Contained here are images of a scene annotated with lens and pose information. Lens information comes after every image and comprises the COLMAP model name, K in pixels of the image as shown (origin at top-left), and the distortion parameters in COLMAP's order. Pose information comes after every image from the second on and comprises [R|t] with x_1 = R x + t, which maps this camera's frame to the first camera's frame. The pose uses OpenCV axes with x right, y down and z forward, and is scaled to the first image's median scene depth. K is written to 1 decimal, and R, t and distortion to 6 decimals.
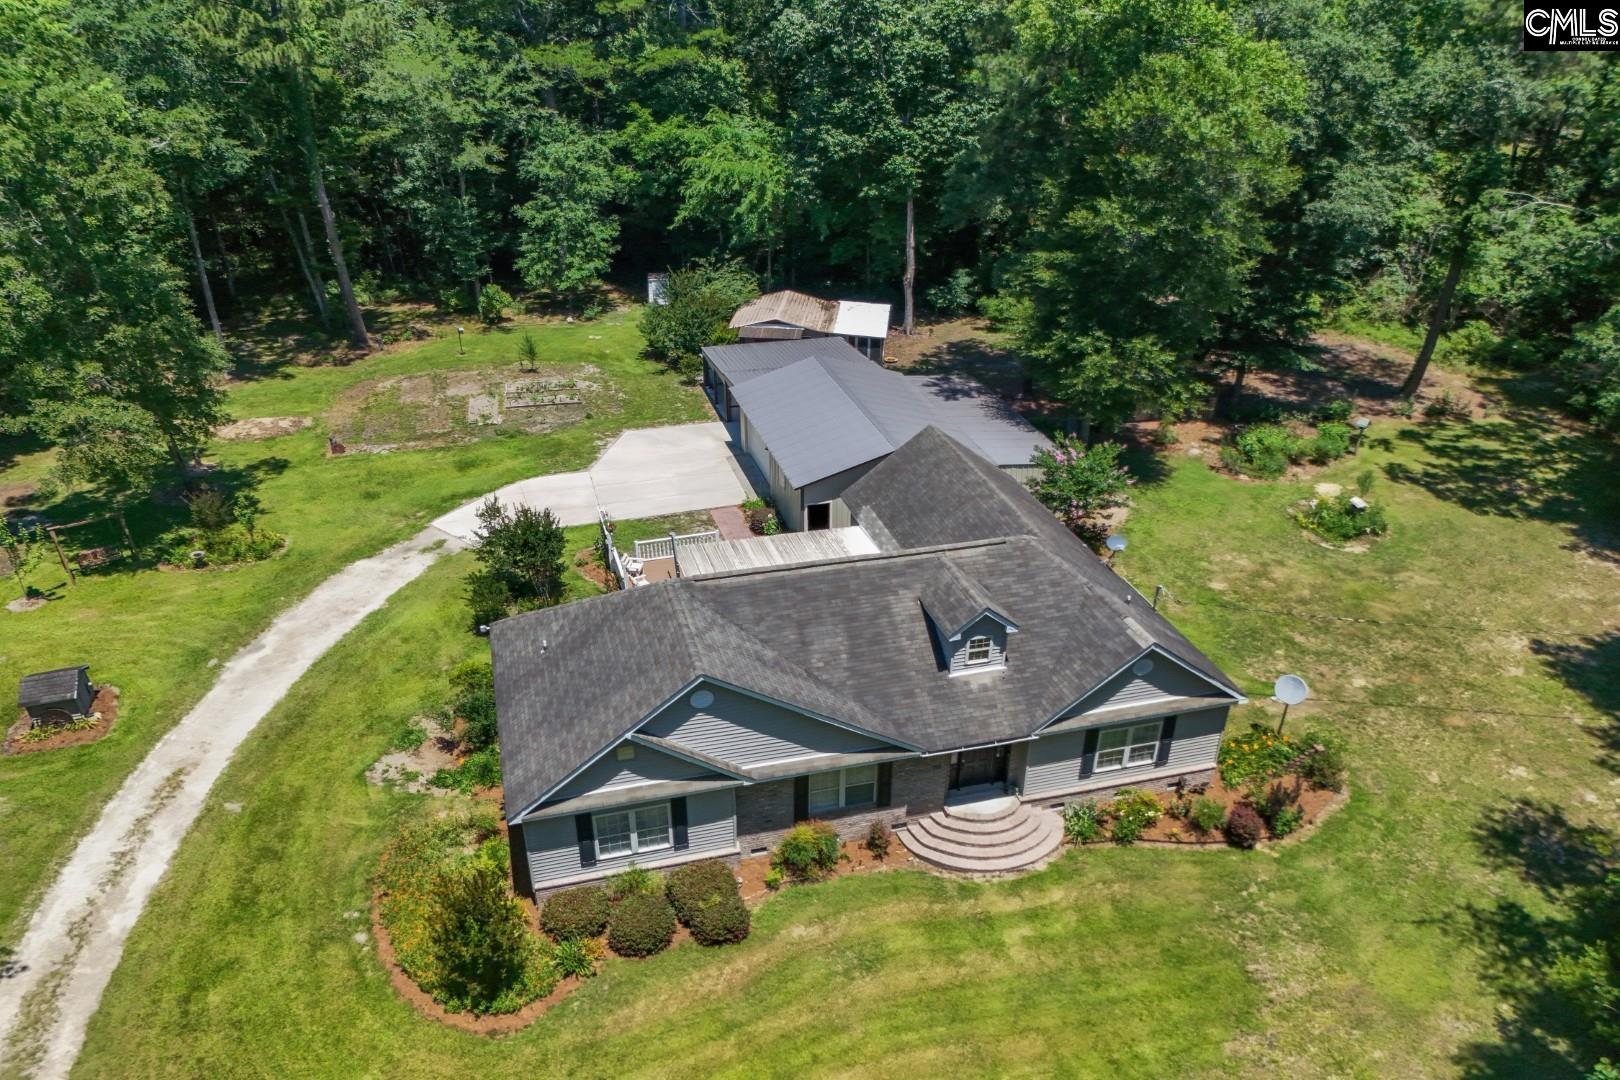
lens RADIAL K [[1295.4, 0, 827.9], [0, 1295.4, 484.1], [0, 0, 1]] dist [0.053487, -0.041599]
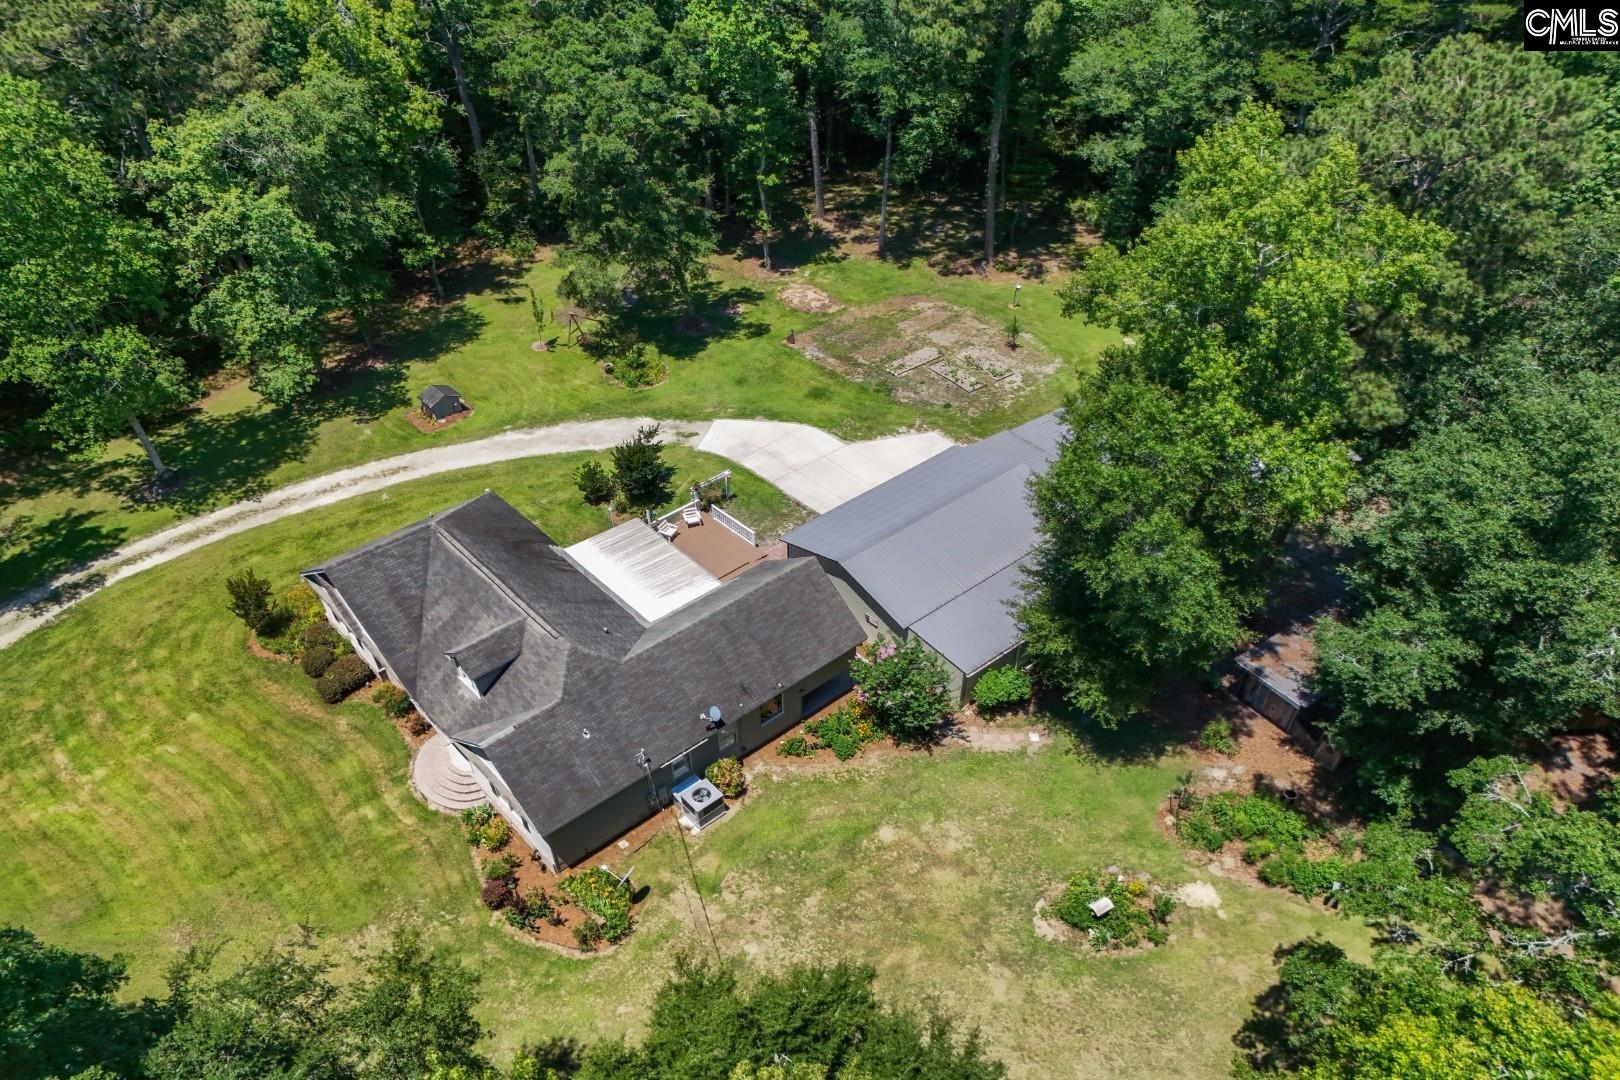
lens RADIAL K [[1295.4, 0, 808.7], [0, 1295.4, 596.7], [0, 0, 1]] dist [0.053487, -0.041599]
pose [[0.425232, 0.577793, -0.696659, 1.186453], [-0.364522, 0.813861, 0.452497, -0.702597], [0.828433, 0.061532, 0.556698, 0.478301]]
